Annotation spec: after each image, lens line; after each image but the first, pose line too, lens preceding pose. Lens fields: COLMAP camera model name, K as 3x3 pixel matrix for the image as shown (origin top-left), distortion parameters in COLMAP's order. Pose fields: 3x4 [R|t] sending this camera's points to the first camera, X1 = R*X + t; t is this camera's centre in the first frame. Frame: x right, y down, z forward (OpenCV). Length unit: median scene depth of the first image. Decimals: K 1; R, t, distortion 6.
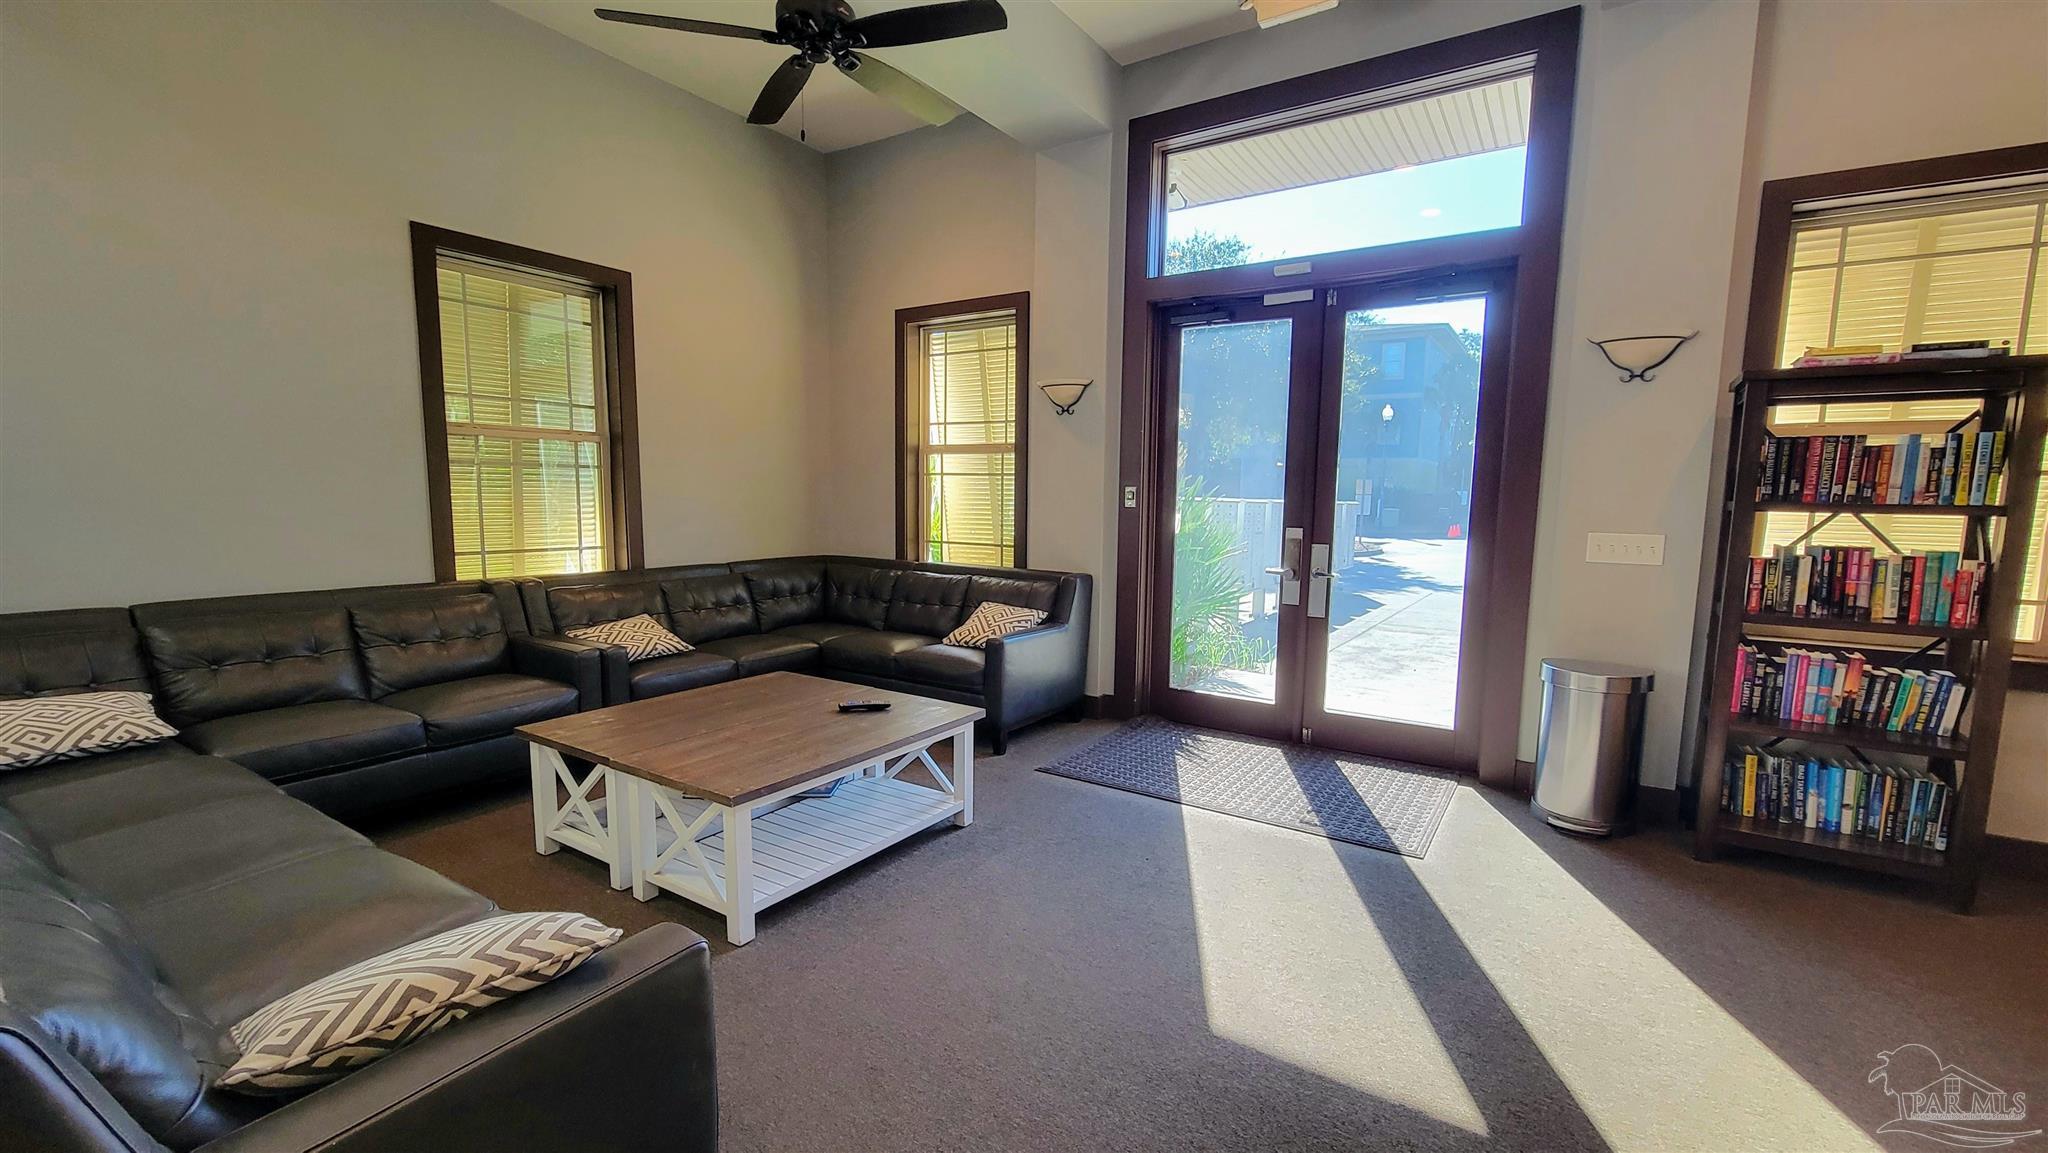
lens RADIAL K [[829.7, 0, 1033.0], [0, 829.7, 588.9], [0, 0, 1]] dist [-0.001752, 0.000590]
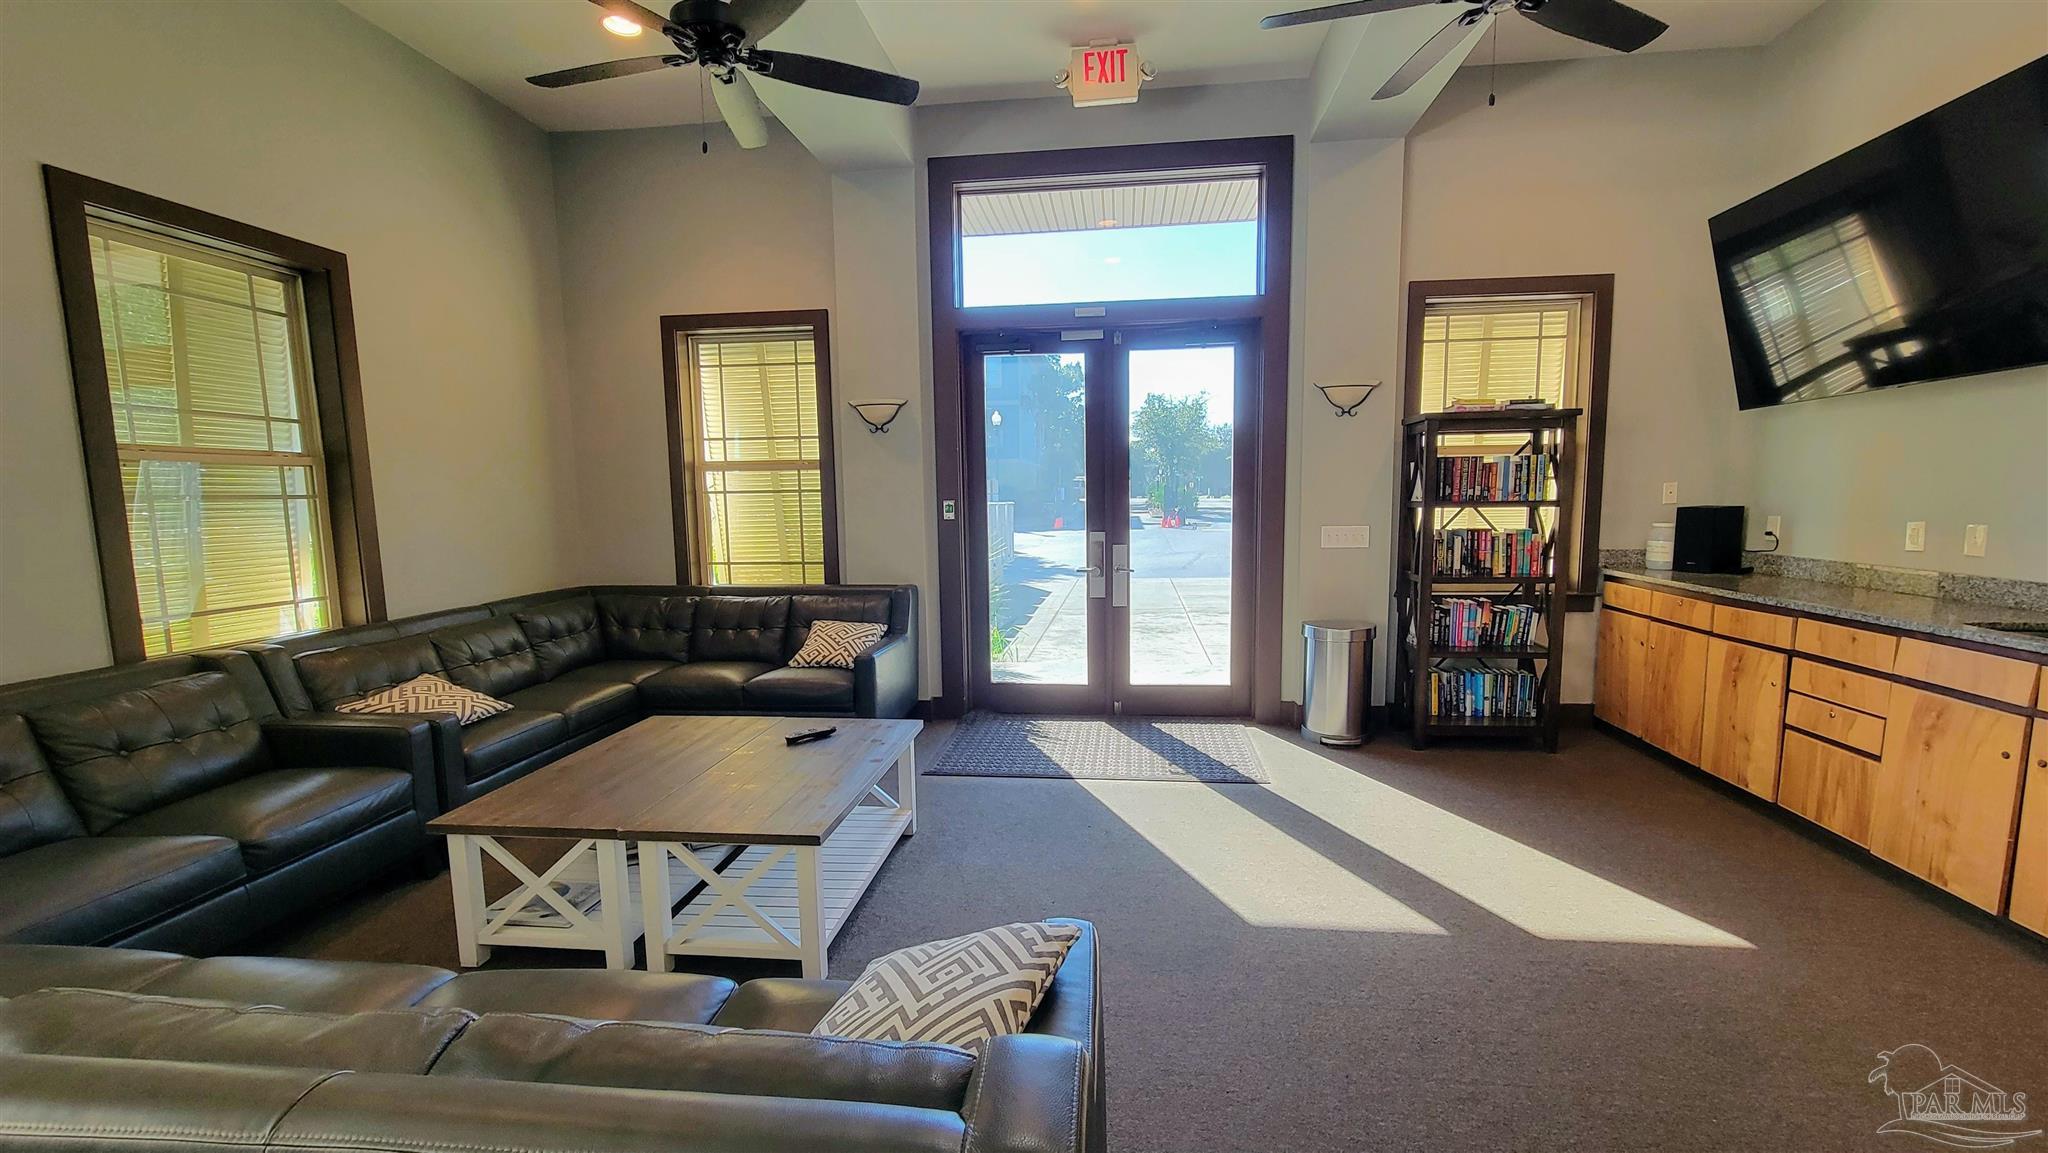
lens RADIAL K [[824.7, 0, 1029.9], [0, 824.7, 589.7], [0, 0, 1]] dist [-0.001839, 0.000038]
pose [[0.895594, -0.078633, 0.437868, -0.307813], [0.078670, 0.996737, 0.018087, -0.022644], [-0.437861, 0.018248, 0.898857, -0.002133]]
